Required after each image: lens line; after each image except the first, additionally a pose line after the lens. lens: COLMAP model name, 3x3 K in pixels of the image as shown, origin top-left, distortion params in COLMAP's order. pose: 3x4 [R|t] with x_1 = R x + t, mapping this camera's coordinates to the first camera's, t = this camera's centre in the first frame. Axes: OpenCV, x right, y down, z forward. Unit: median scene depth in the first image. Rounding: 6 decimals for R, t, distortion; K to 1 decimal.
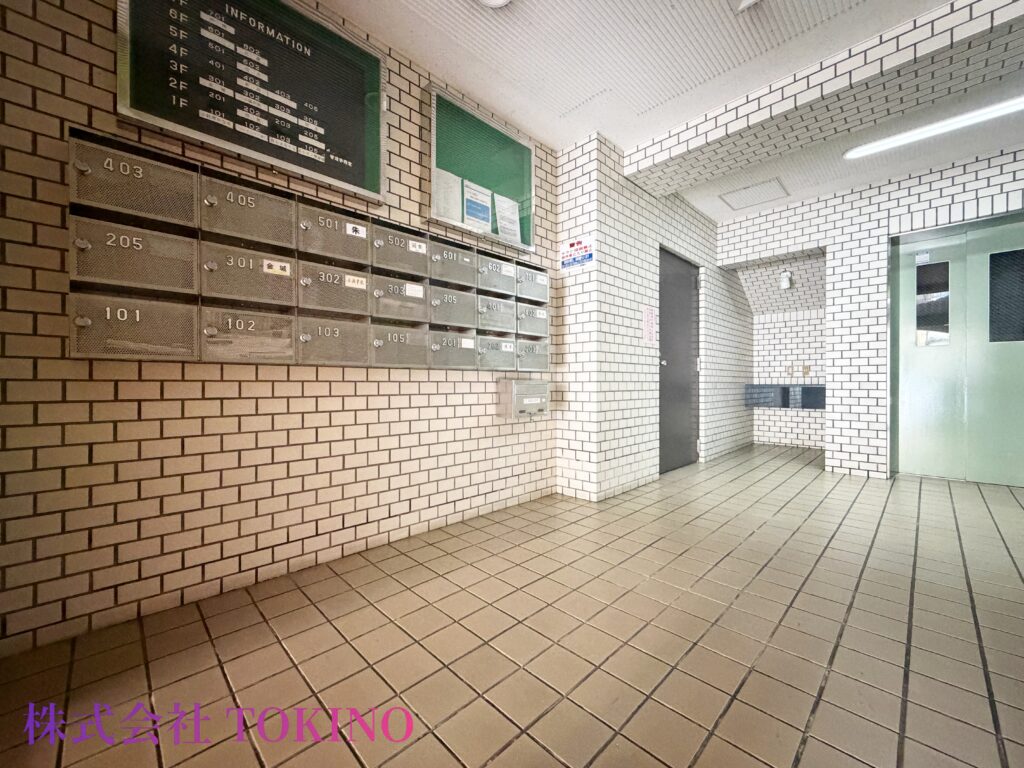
lens RADIAL K [[409.7, 0, 508.1], [0, 409.7, 388.3], [0, 0, 1]] dist [0.001031, 0.000154]
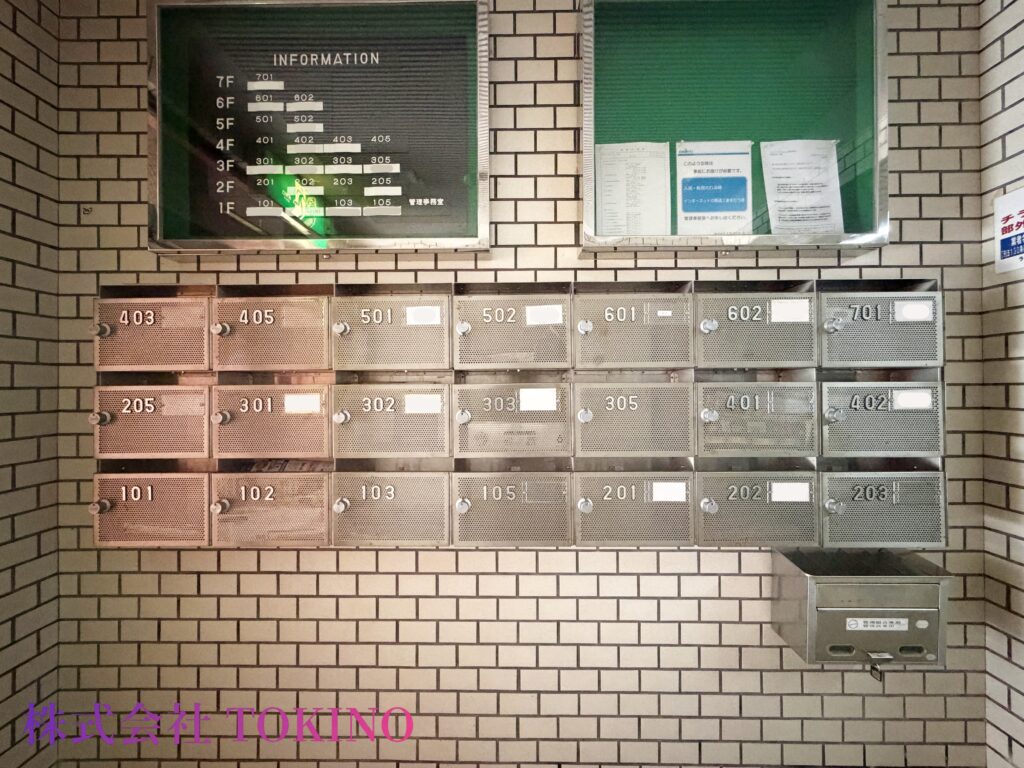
lens RADIAL K [[409.7, 0, 515.3], [0, 409.7, 387.1], [0, 0, 1]] dist [0.001031, 0.000154]
pose [[0.704879, -0.003108, -0.709320, 0.125767], [-0.003369, 0.999964, -0.007730, -0.257905], [0.709319, 0.007838, 0.704844, 0.631029]]
